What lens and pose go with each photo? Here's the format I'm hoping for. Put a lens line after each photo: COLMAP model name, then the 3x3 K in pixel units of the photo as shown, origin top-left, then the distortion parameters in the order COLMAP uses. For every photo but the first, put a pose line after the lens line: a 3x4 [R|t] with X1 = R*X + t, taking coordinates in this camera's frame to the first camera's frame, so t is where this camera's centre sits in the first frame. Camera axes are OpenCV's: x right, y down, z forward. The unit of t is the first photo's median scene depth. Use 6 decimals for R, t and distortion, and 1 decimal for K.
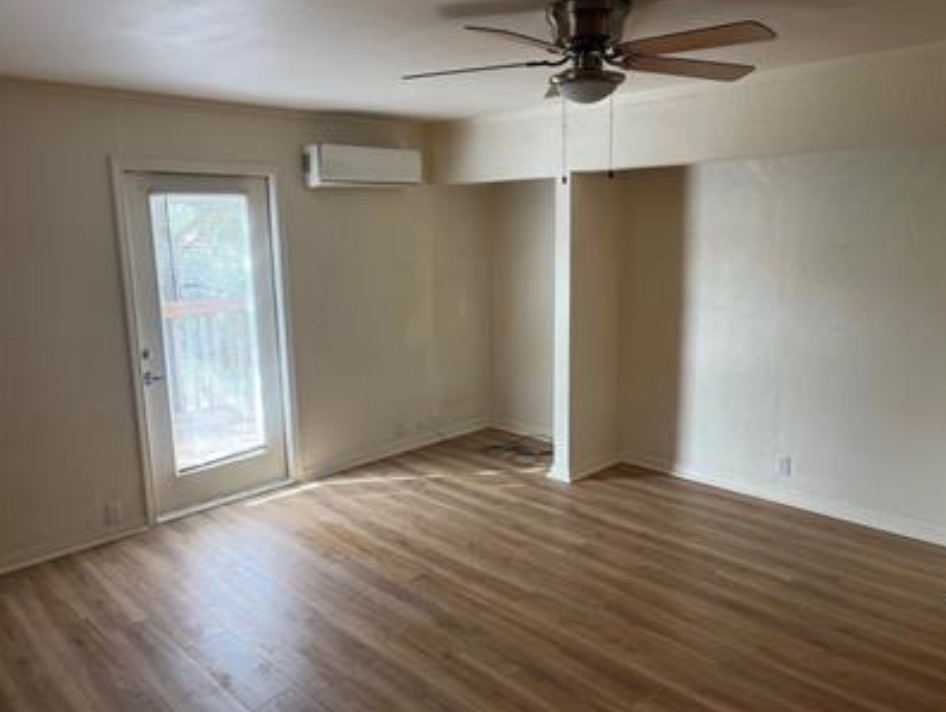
lens RADIAL K [[750.3, 0, 473.0], [0, 750.3, 356.0], [0, 0, 1]] dist [0.100408, -0.000208]
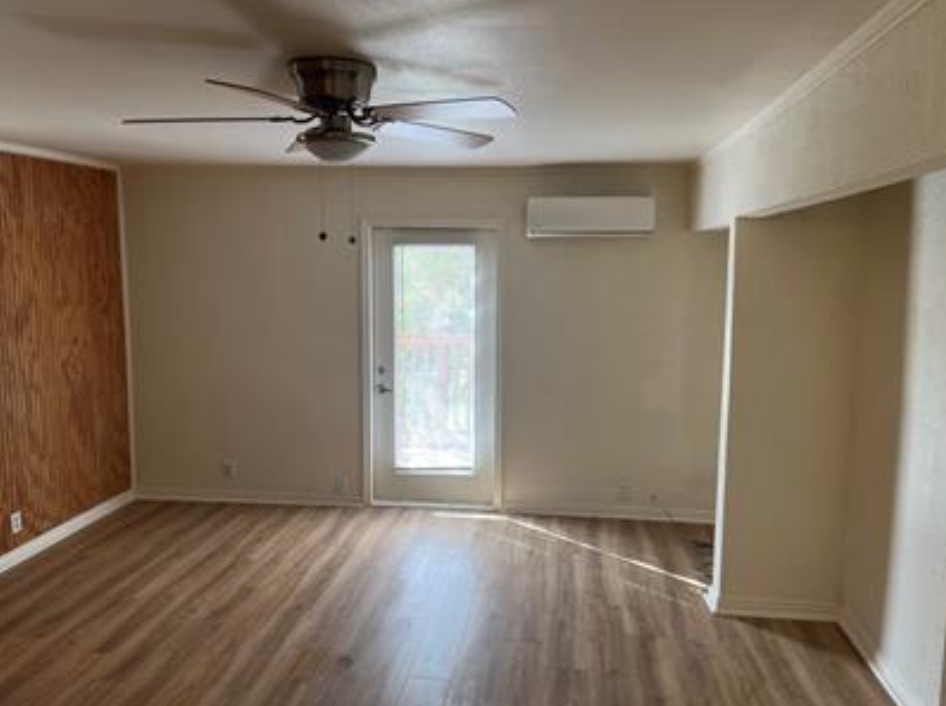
lens RADIAL K [[750.3, 0, 473.0], [0, 750.3, 353.0], [0, 0, 1]] dist [0.100408, -0.000208]
pose [[0.629043, 0.125052, -0.767246, 0.577272], [-0.161833, 0.986418, 0.028093, -0.083504], [0.760339, 0.106494, 0.640737, 0.293711]]
